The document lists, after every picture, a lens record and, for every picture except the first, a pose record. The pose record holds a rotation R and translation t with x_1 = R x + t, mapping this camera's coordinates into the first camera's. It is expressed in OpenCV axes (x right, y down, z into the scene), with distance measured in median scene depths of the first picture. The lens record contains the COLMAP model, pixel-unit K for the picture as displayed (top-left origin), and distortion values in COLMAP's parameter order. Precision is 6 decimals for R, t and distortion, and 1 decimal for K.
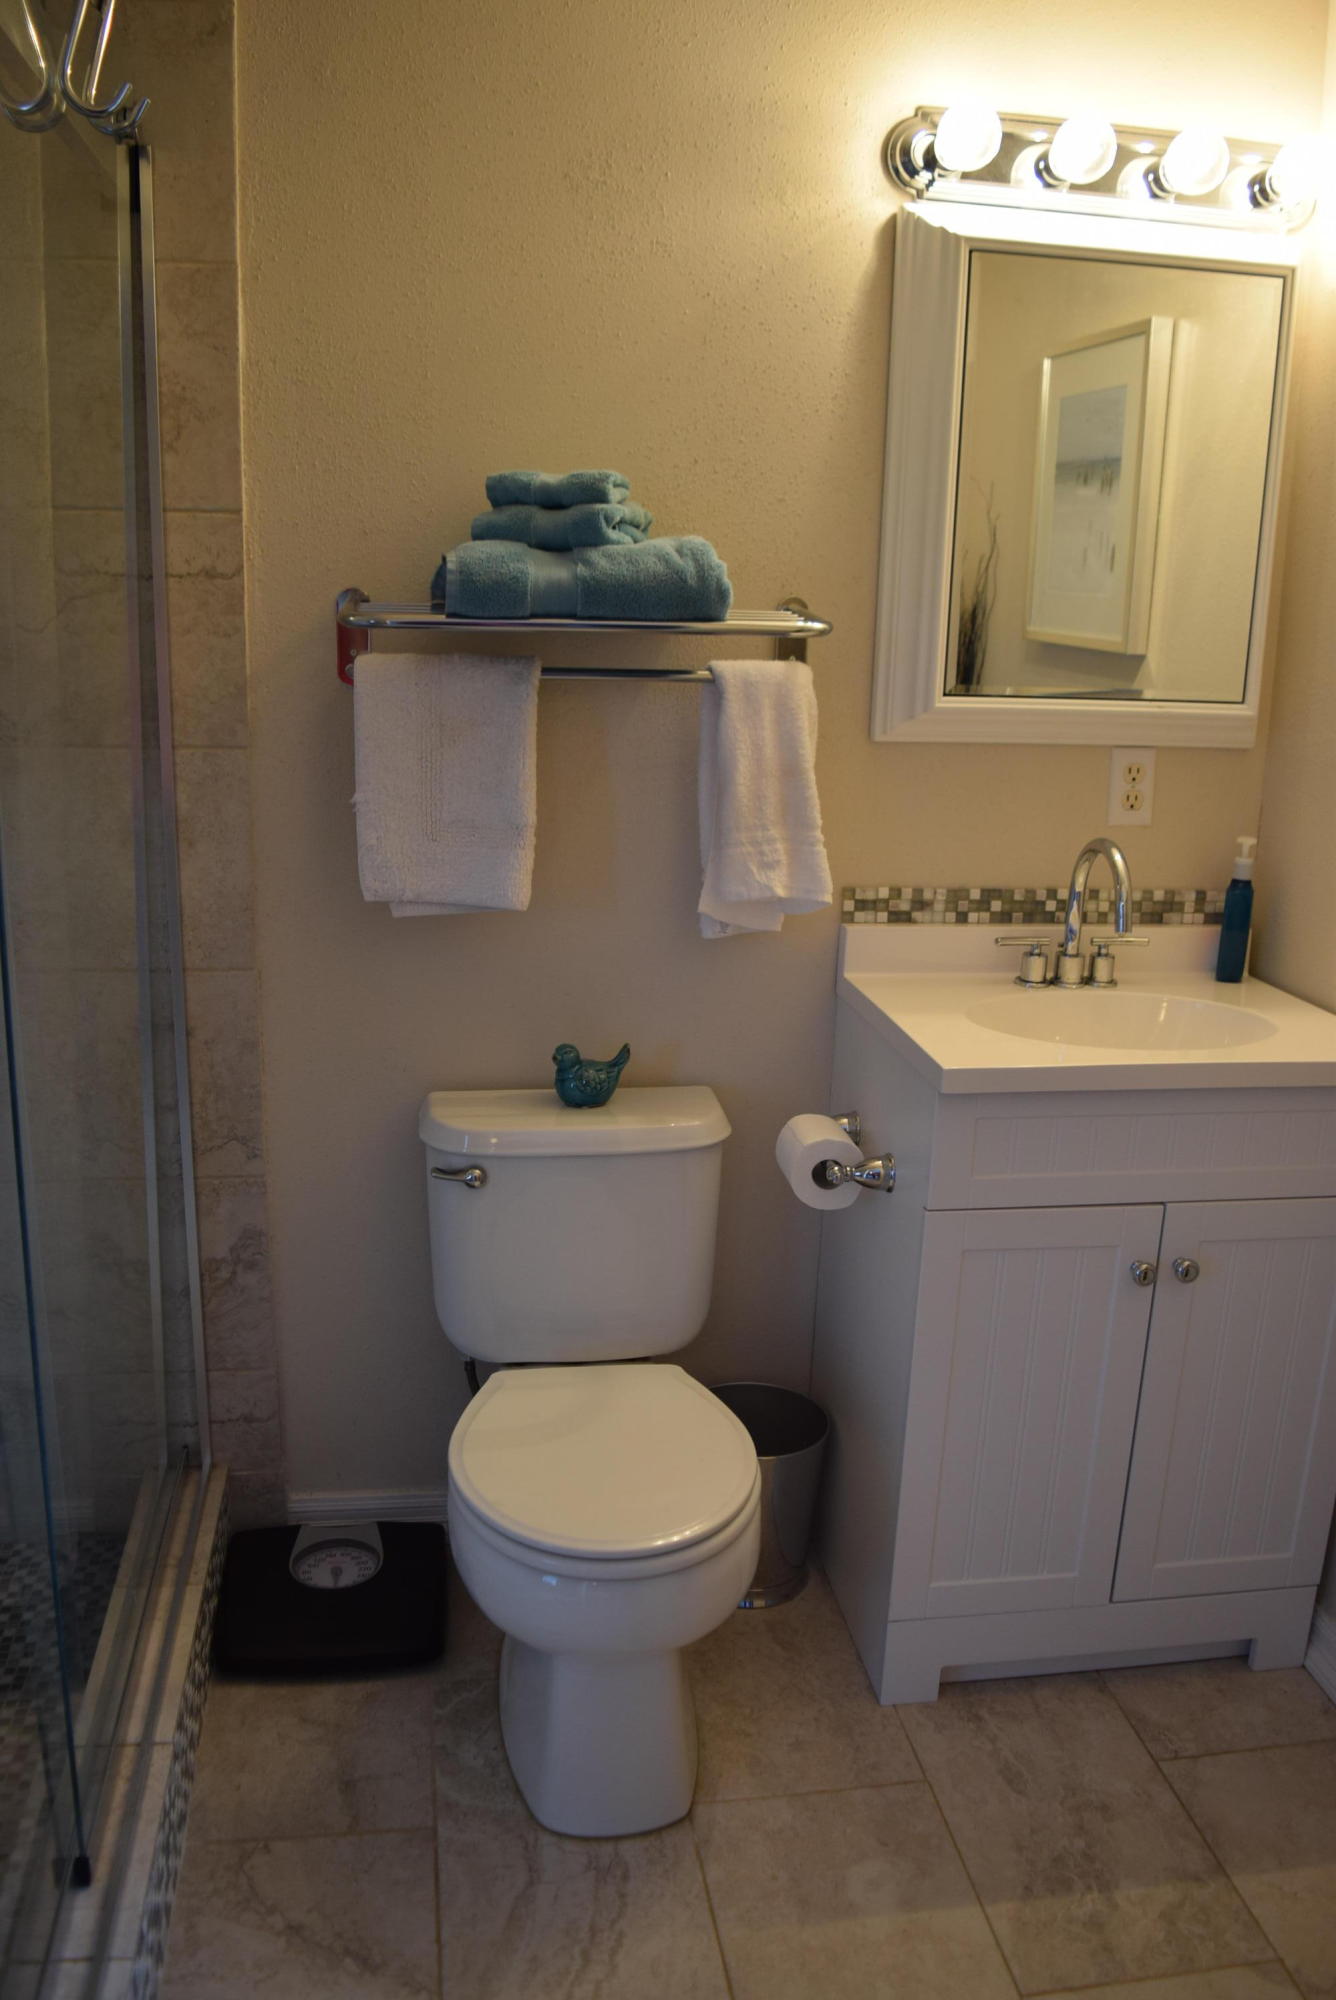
lens RADIAL K [[1576.2, 0, 665.5], [0, 1576.2, 993.7], [0, 0, 1]] dist [-0.095550, 0.021962]
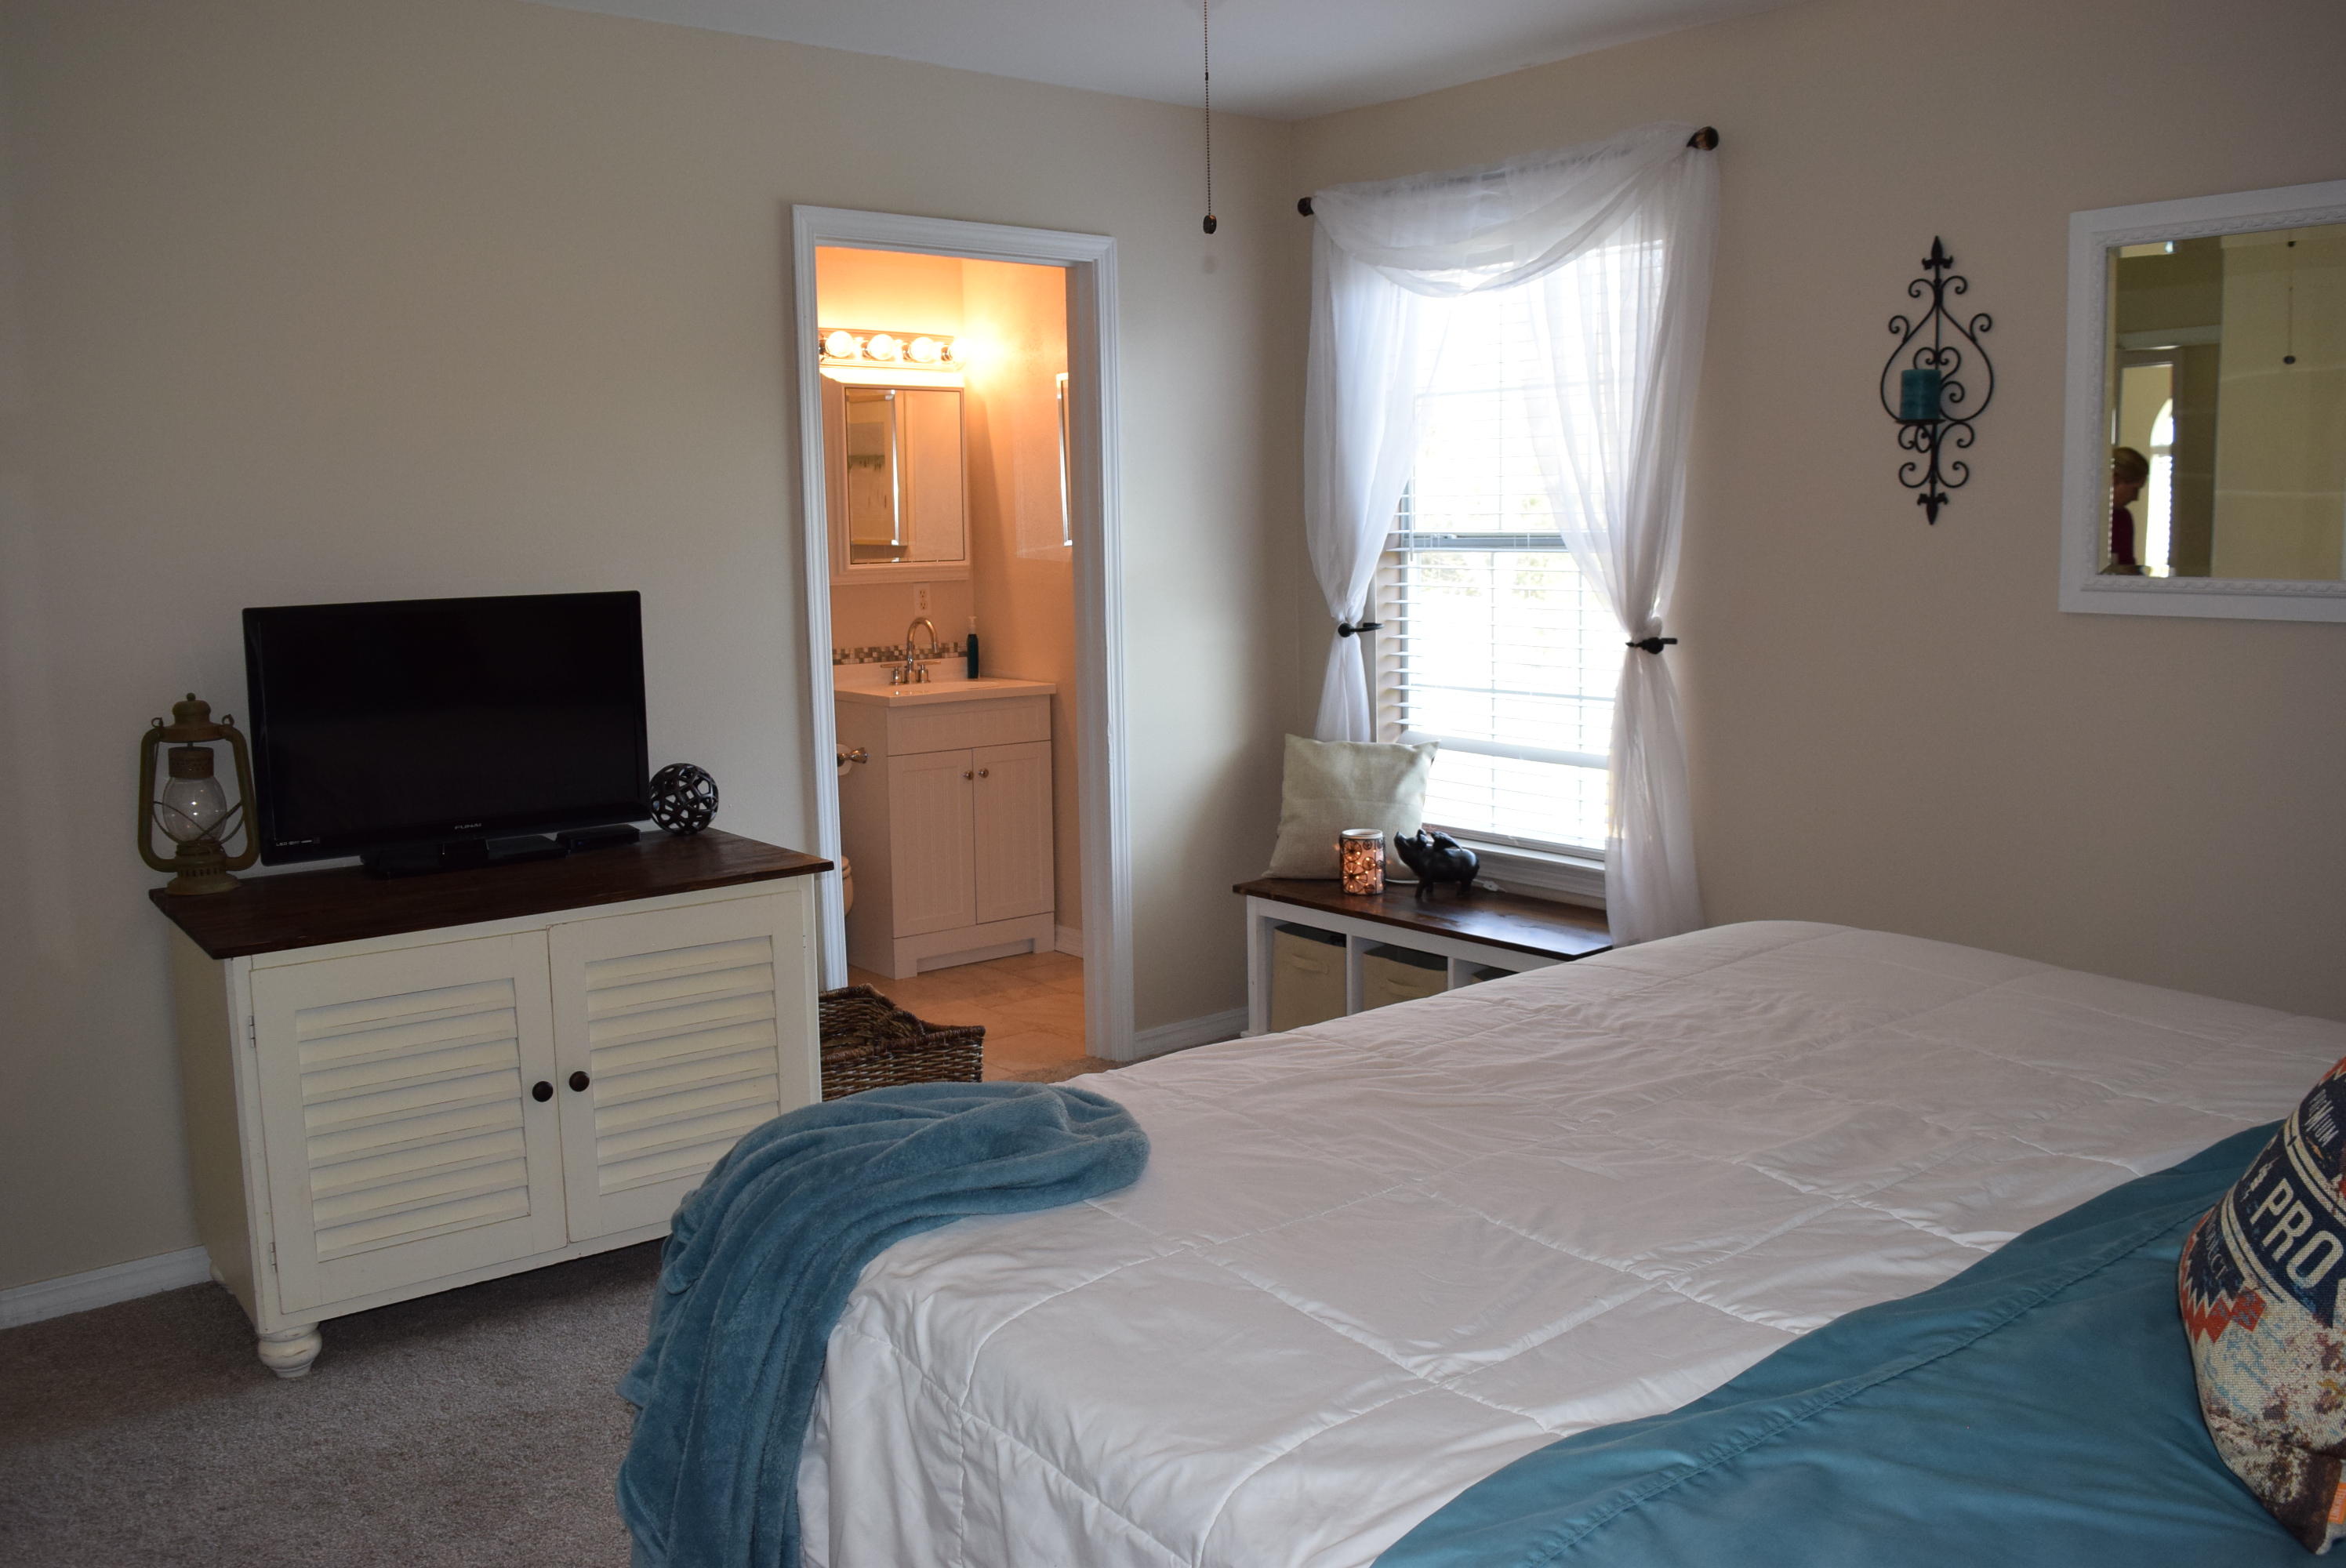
lens RADIAL K [[1848.8, 0, 1162.7], [0, 1848.8, 781.3], [0, 0, 1]] dist [-0.095550, 0.021962]
pose [[0.861905, -0.112504, 0.494432, -0.788802], [0.165465, 0.984103, -0.064517, 0.373854], [-0.479314, 0.137419, 0.866818, -1.529153]]
